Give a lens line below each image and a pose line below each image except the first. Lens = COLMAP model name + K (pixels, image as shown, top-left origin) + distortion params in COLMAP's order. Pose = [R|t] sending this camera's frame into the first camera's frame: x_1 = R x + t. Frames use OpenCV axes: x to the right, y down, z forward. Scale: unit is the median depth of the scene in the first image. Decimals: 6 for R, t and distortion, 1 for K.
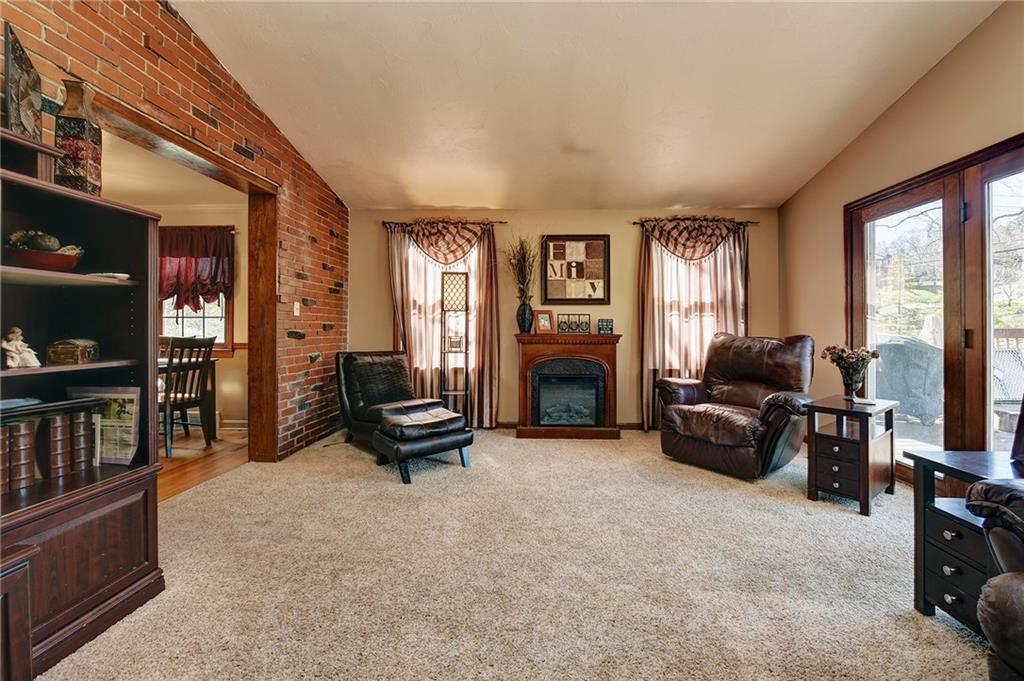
lens RADIAL K [[421.4, 0, 512.5], [0, 421.4, 330.2], [0, 0, 1]] dist [-0.003865, -0.000393]
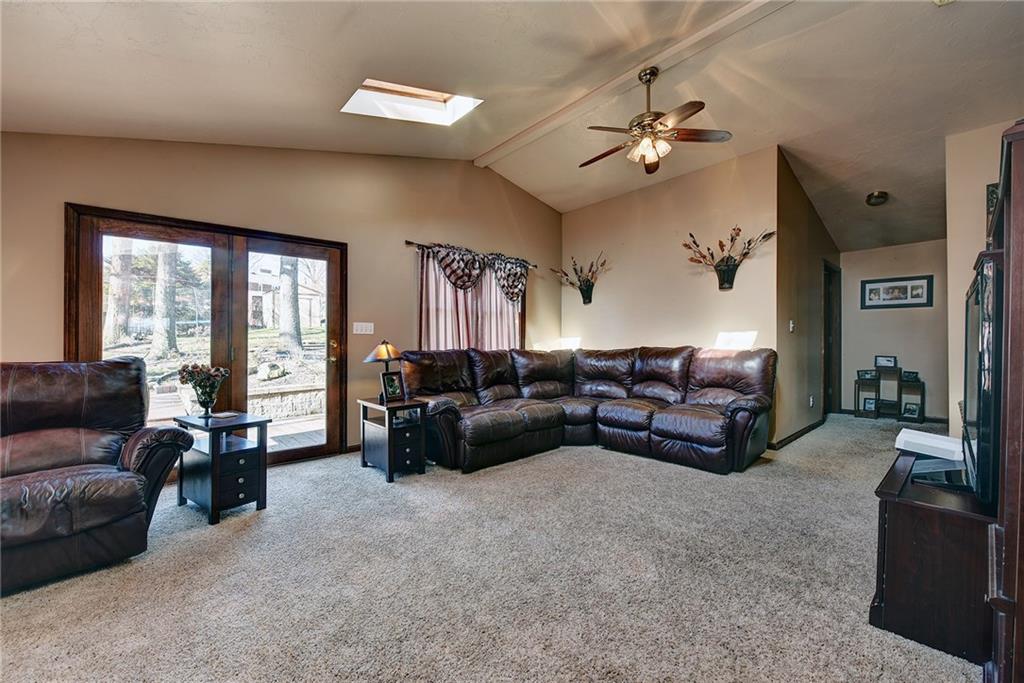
lens RADIAL K [[411.4, 0, 514.3], [0, 411.4, 341.8], [0, 0, 1]] dist [0.000945, 0.000111]
pose [[-0.709826, 0.004366, 0.704364, -0.506791], [0.011713, 0.999916, 0.005606, -0.033022], [-0.704280, 0.012230, -0.709817, 1.298349]]
